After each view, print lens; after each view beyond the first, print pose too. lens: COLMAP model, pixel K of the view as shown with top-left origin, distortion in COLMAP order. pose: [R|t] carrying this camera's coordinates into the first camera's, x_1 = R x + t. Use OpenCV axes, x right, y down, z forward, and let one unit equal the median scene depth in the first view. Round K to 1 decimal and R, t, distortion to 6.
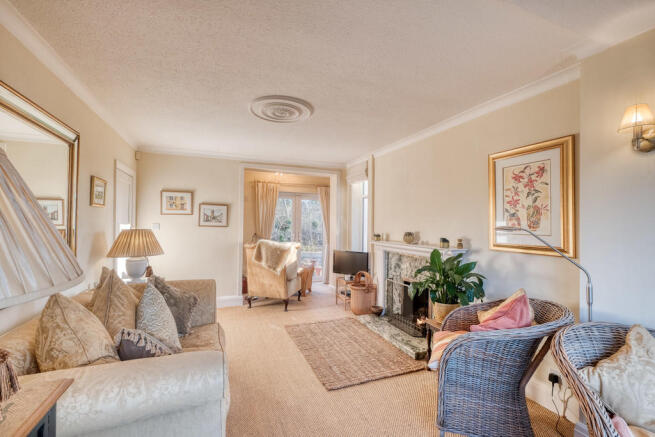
lens RADIAL K [[279.3, 0, 327.1], [0, 279.3, 220.4], [0, 0, 1]] dist [-0.003881, 0.000571]
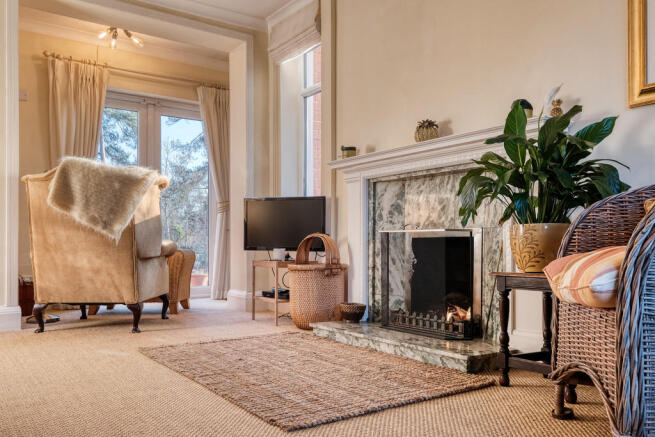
lens RADIAL K [[533.6, 0, 318.6], [0, 533.6, 248.7], [0, 0, 1]] dist [0.000251, 0.015089]
pose [[0.974040, -0.011065, 0.226103, -0.062407], [0.007535, 0.999836, 0.016472, 0.196531], [-0.226249, -0.014341, 0.973964, 0.169512]]
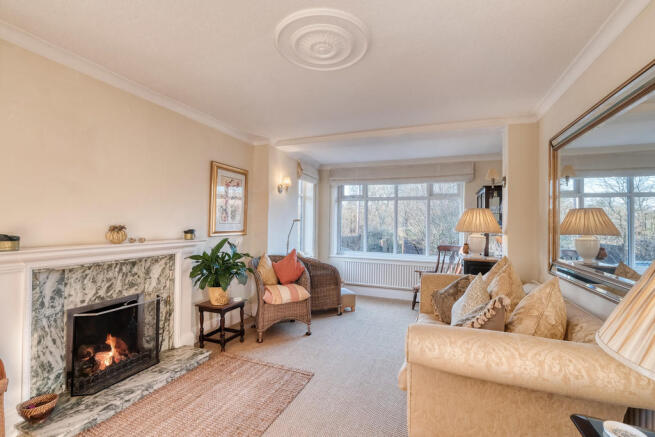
lens RADIAL K [[279.3, 0, 327.4], [0, 279.3, 219.8], [0, 0, 1]] dist [-0.003881, 0.000571]
pose [[-0.717528, -0.006295, 0.696501, -0.419287], [-0.021105, 0.999697, -0.012707, 0.022854], [-0.696210, -0.023817, -0.717443, 0.949990]]
